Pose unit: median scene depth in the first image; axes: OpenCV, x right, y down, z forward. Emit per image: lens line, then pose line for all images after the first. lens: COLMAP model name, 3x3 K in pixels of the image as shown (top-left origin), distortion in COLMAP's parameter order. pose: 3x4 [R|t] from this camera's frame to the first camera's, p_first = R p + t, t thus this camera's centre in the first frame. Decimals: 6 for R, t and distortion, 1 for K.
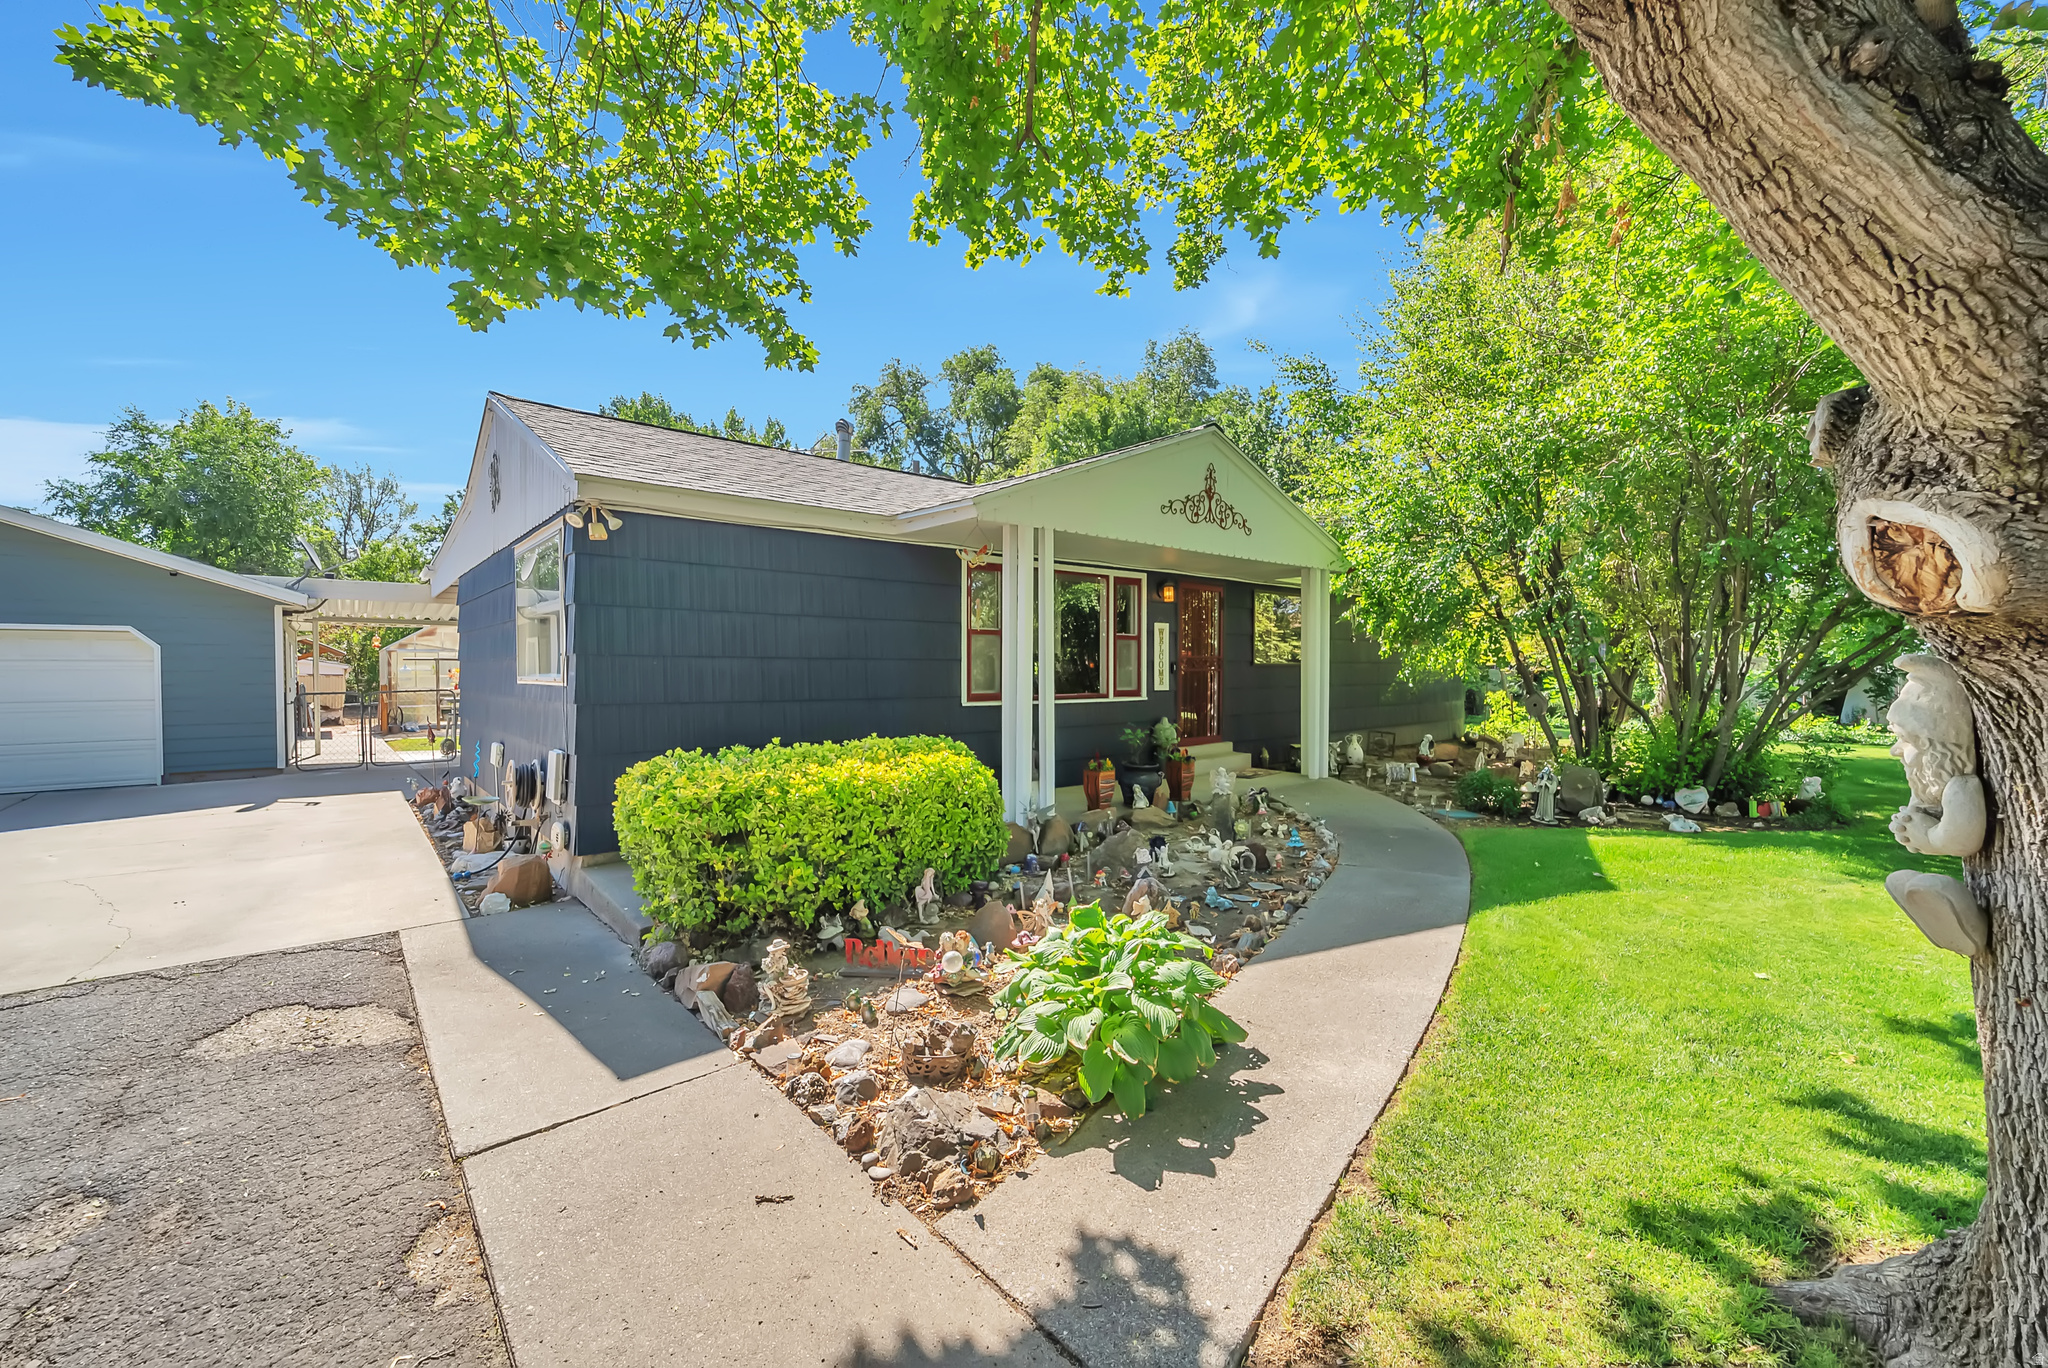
lens RADIAL K [[823.6, 0, 1027.4], [0, 823.6, 684.8], [0, 0, 1]] dist [-0.002039, -0.000471]
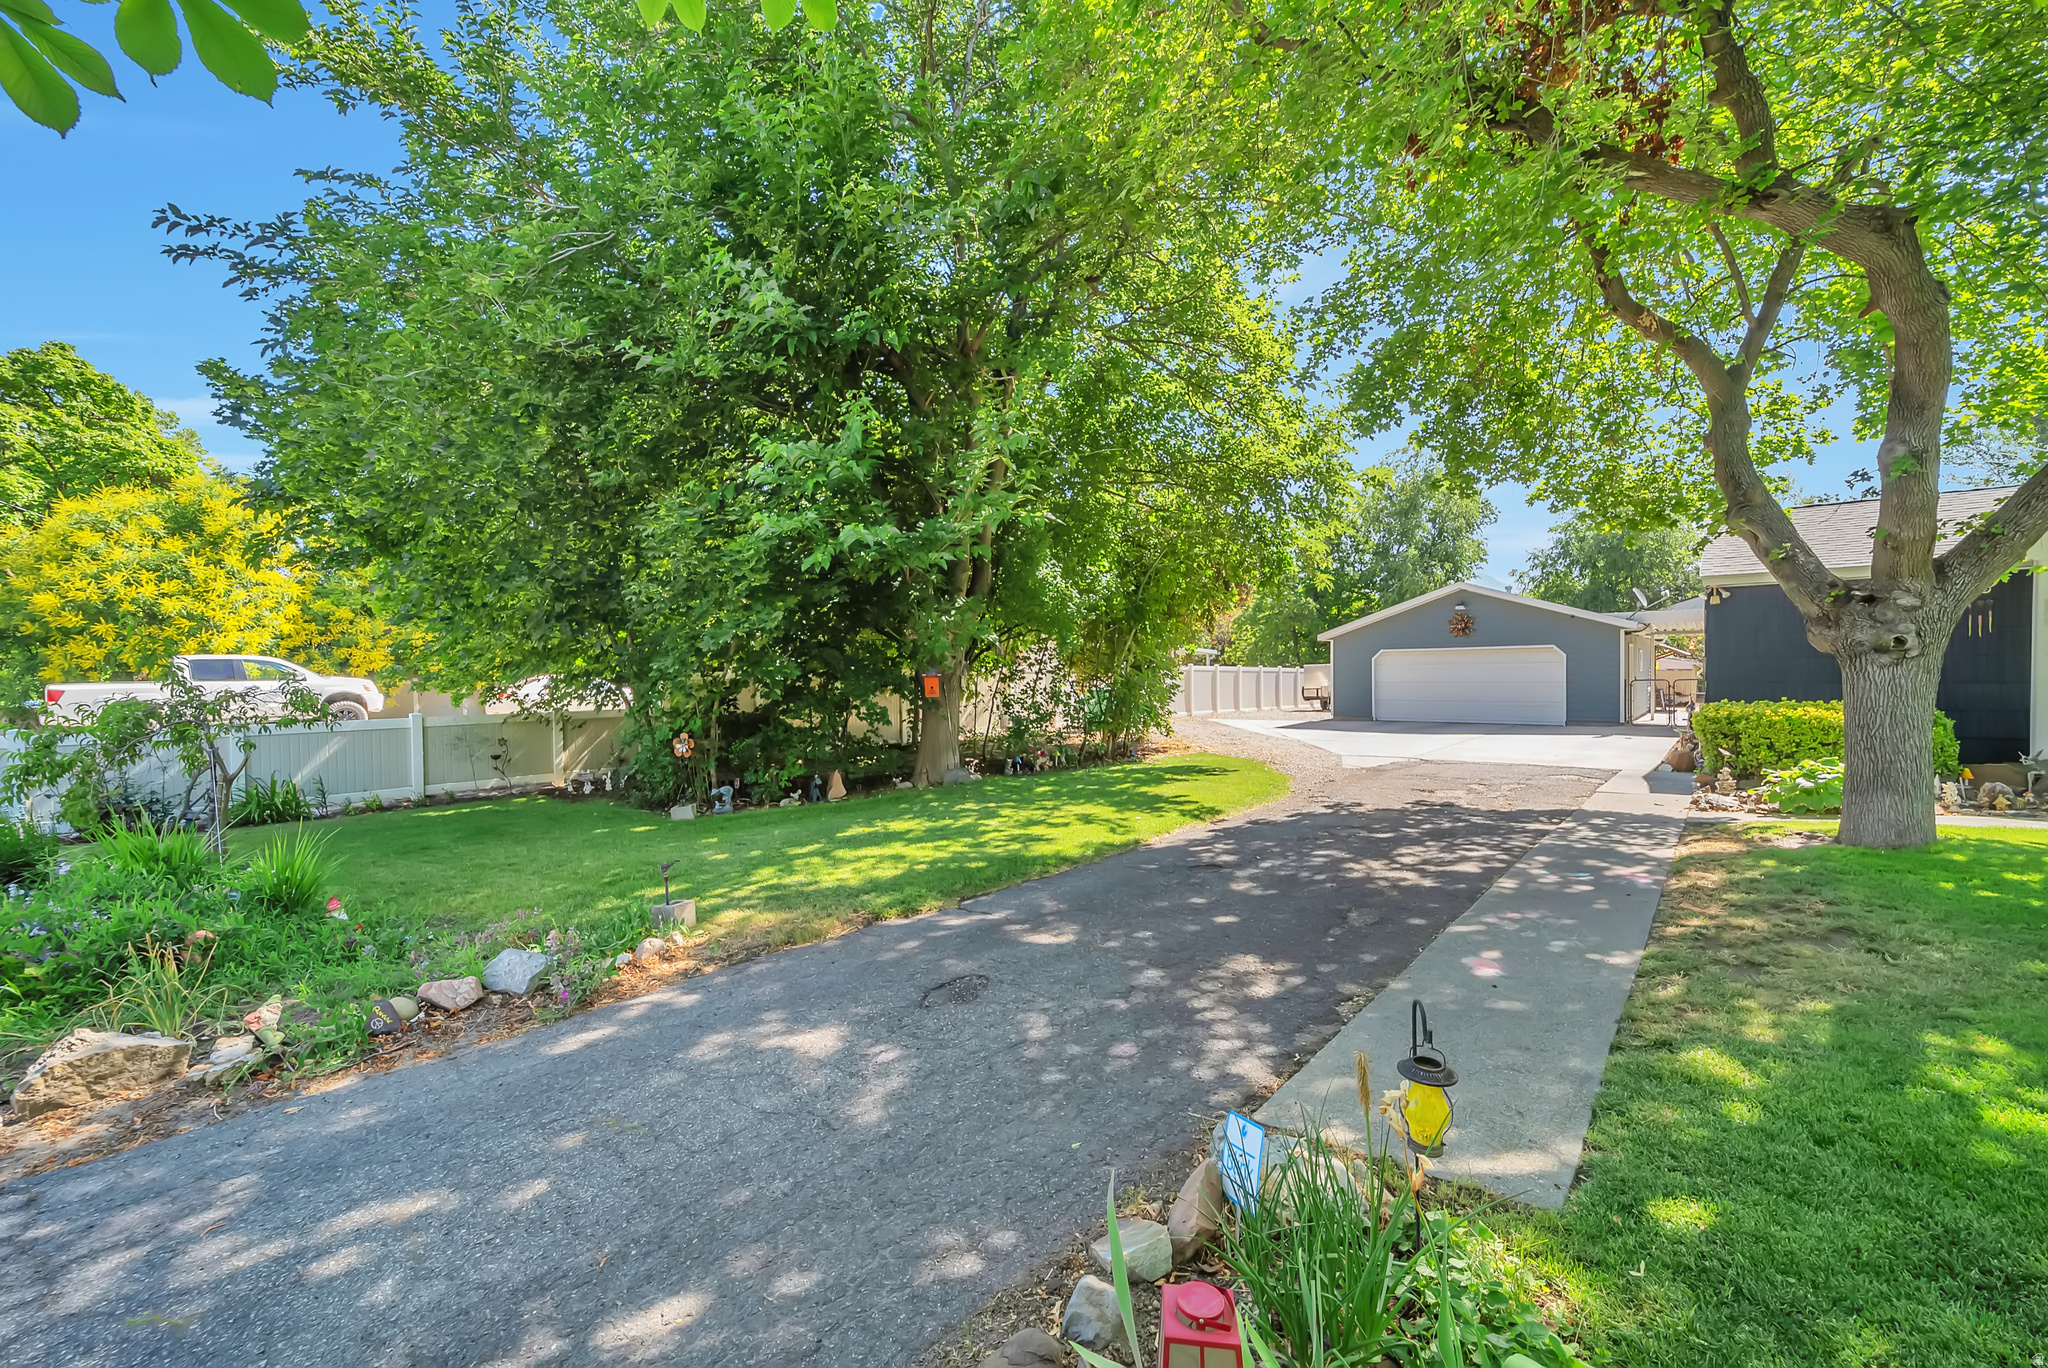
lens RADIAL K [[823.6, 0, 1025.9], [0, 823.6, 680.9], [0, 0, 1]] dist [-0.002039, -0.000471]
pose [[0.149361, 0.006841, -0.988759, 1.117179], [-0.006632, 0.999960, 0.005917, 0.017836], [0.988761, 0.005674, 0.149400, -0.914271]]
